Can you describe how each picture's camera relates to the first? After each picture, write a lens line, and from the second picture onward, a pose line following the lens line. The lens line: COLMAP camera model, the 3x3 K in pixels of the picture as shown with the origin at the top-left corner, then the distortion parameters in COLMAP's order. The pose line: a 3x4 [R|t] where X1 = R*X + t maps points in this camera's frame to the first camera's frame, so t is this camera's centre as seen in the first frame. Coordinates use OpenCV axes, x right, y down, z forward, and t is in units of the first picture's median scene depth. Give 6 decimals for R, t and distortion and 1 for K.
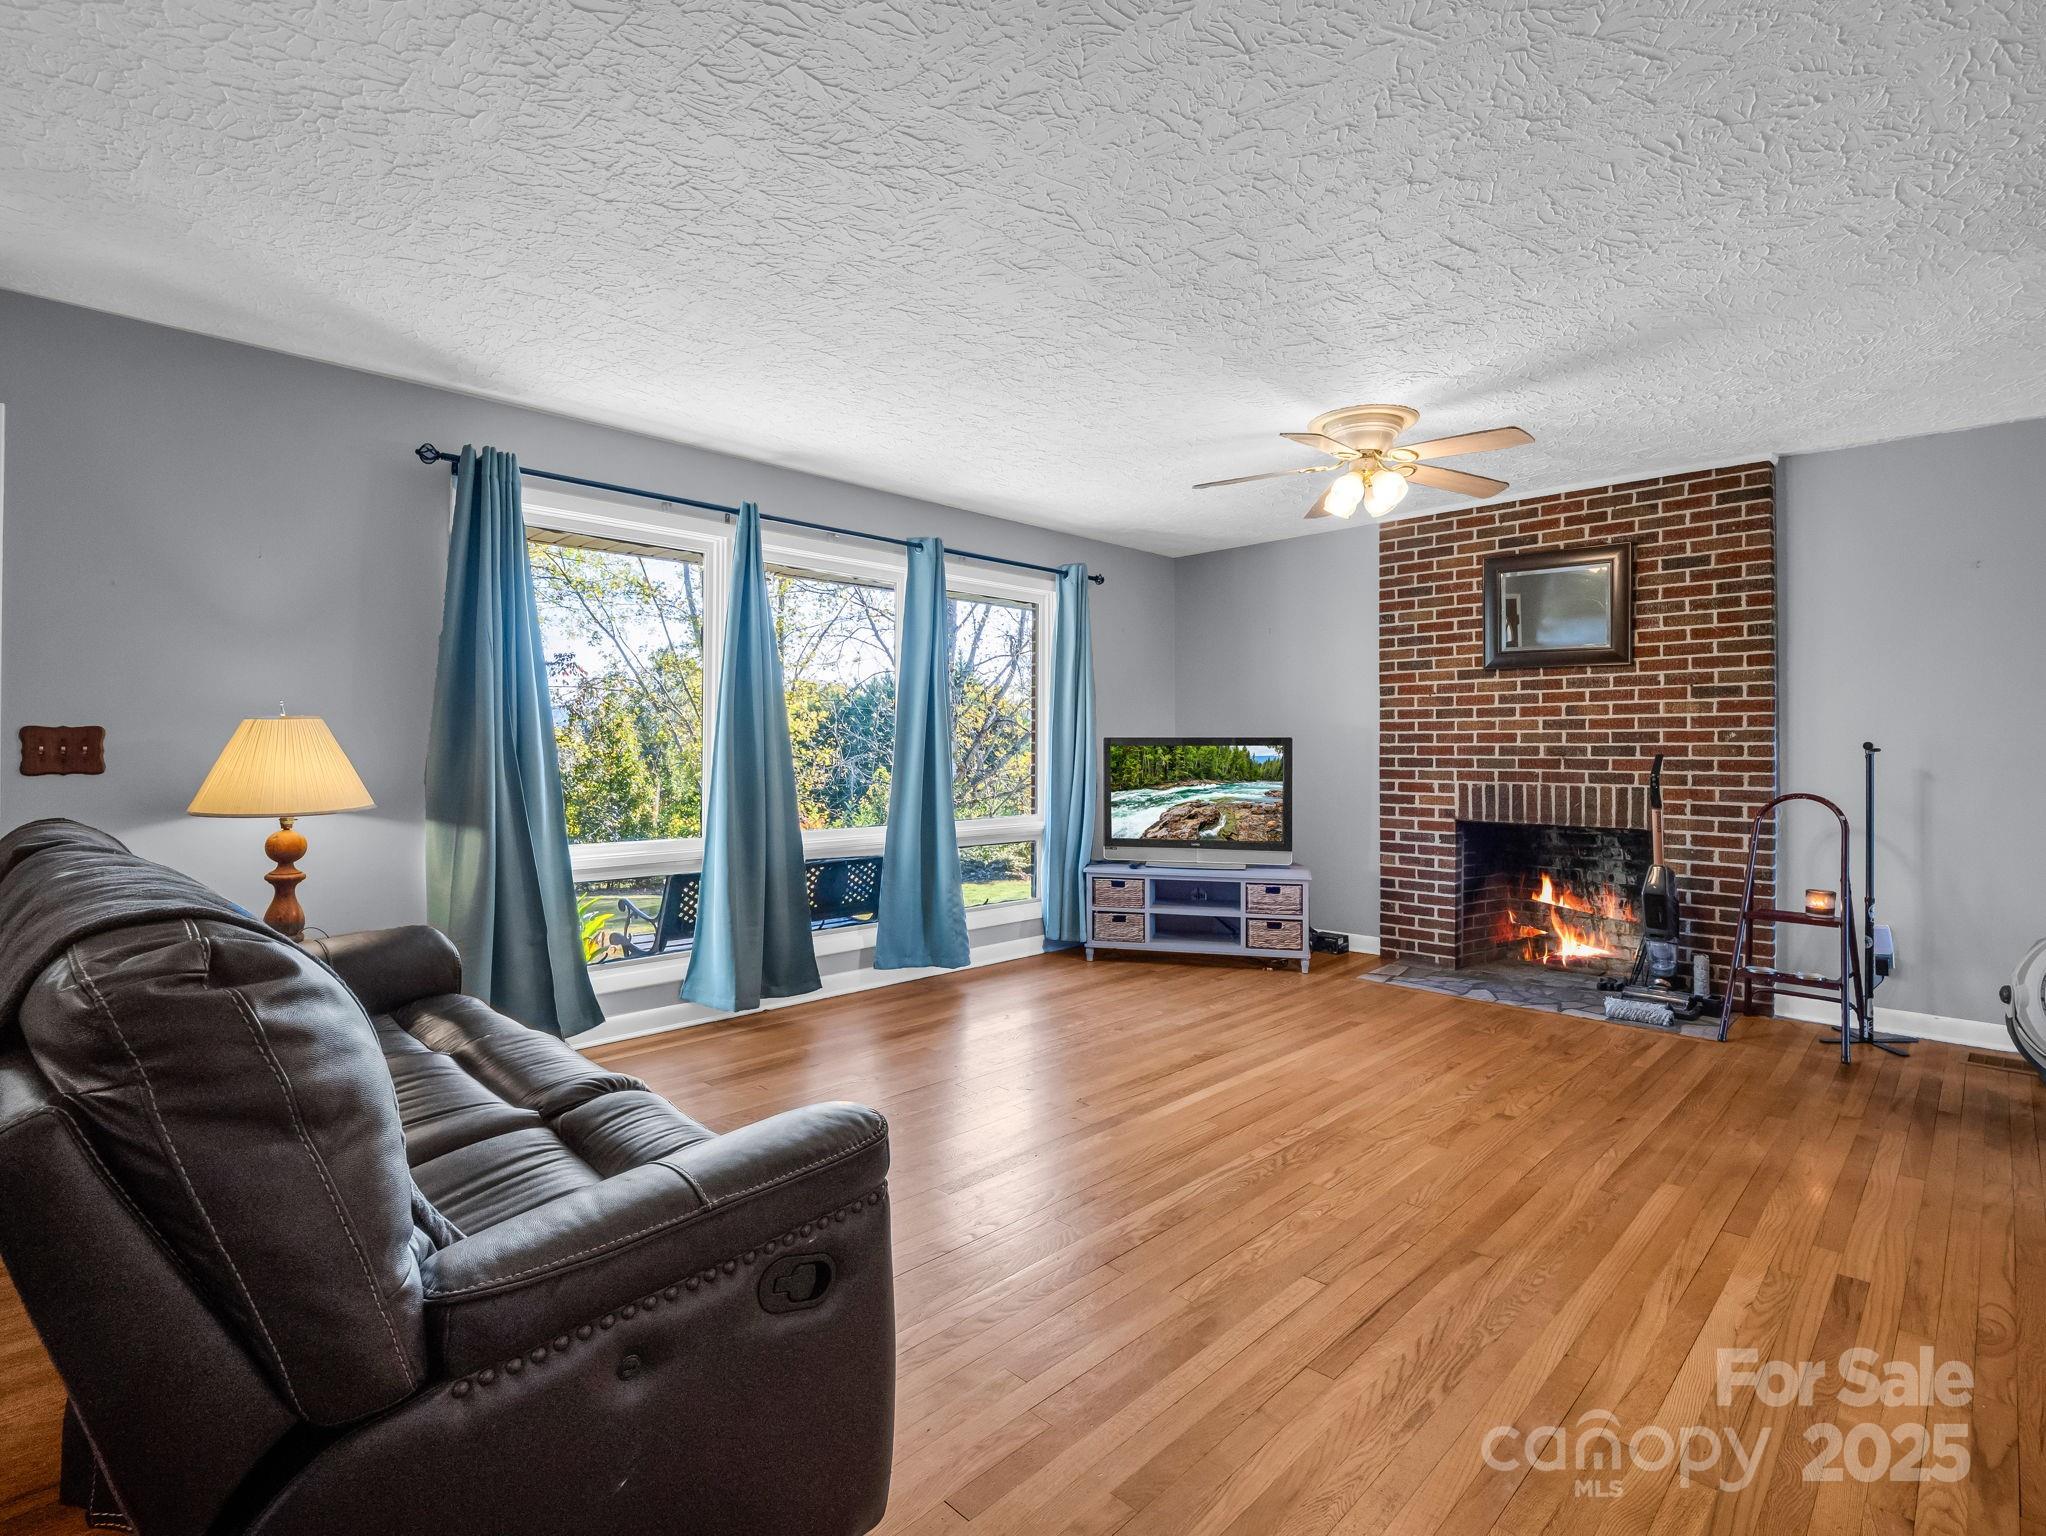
lens RADIAL K [[1013.4, 0, 1023.0], [0, 1013.4, 768.0], [0, 0, 1]] dist [0.003376, -0.015043]
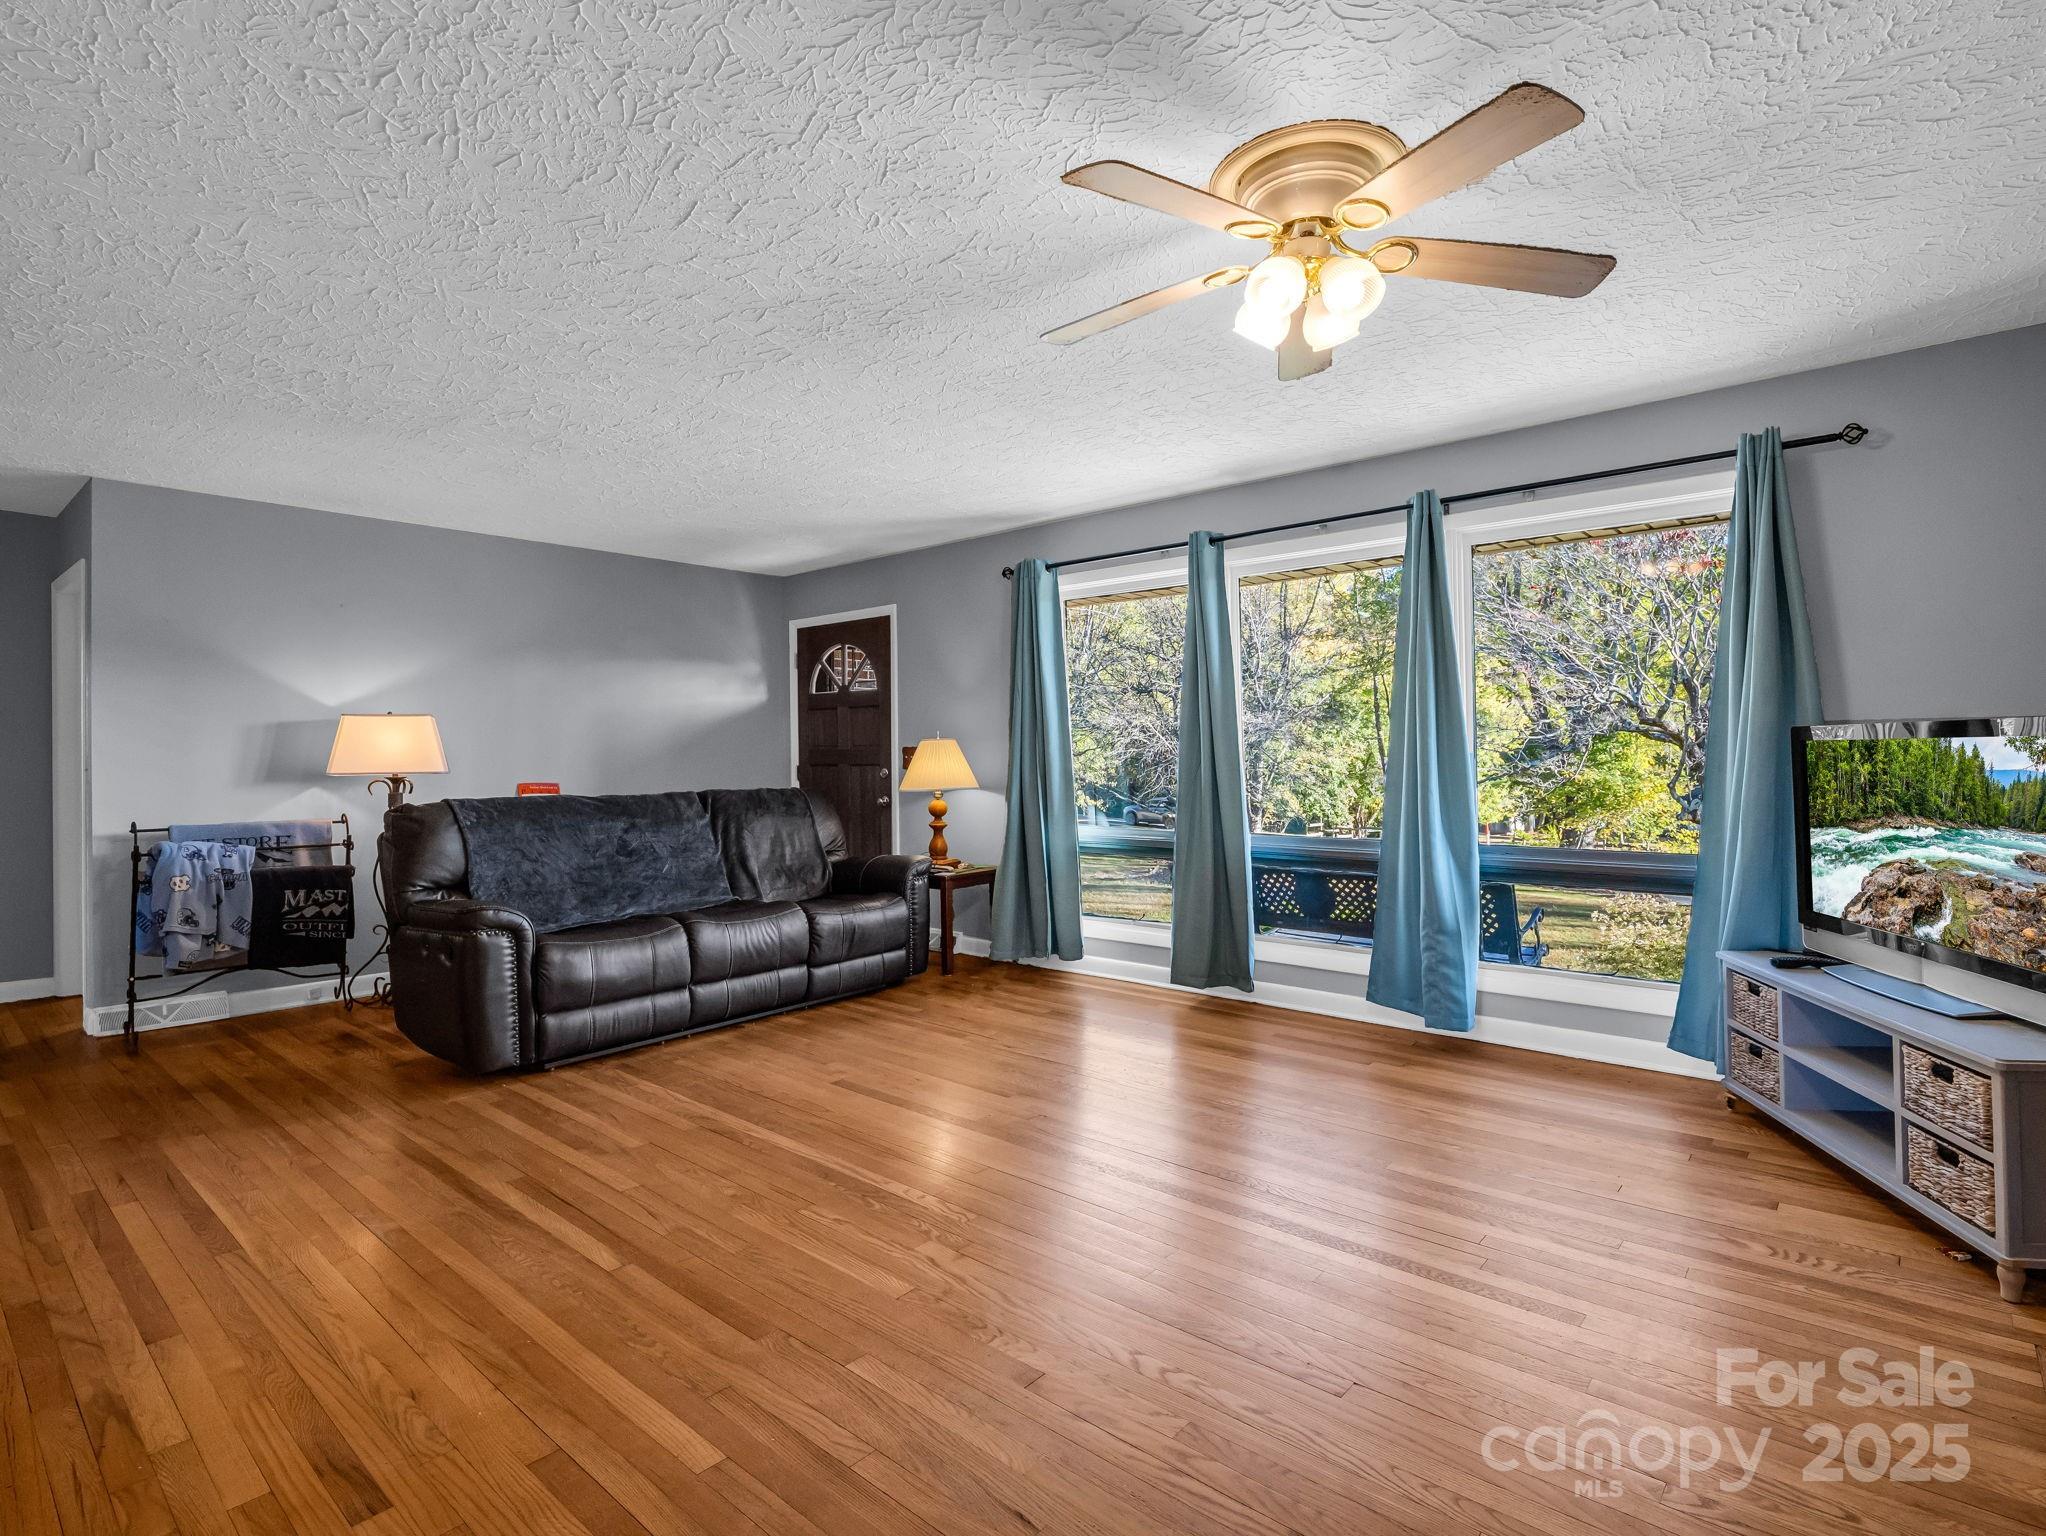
lens RADIAL K [[983.0, 0, 1023.0], [0, 983.0, 768.0], [0, 0, 1]] dist [-0.002820, -0.015319]
pose [[0.071575, 0.022336, -0.997185, 0.606592], [-0.001005, 0.999750, 0.022322, -0.021421], [0.997435, -0.000596, 0.071580, 0.559945]]
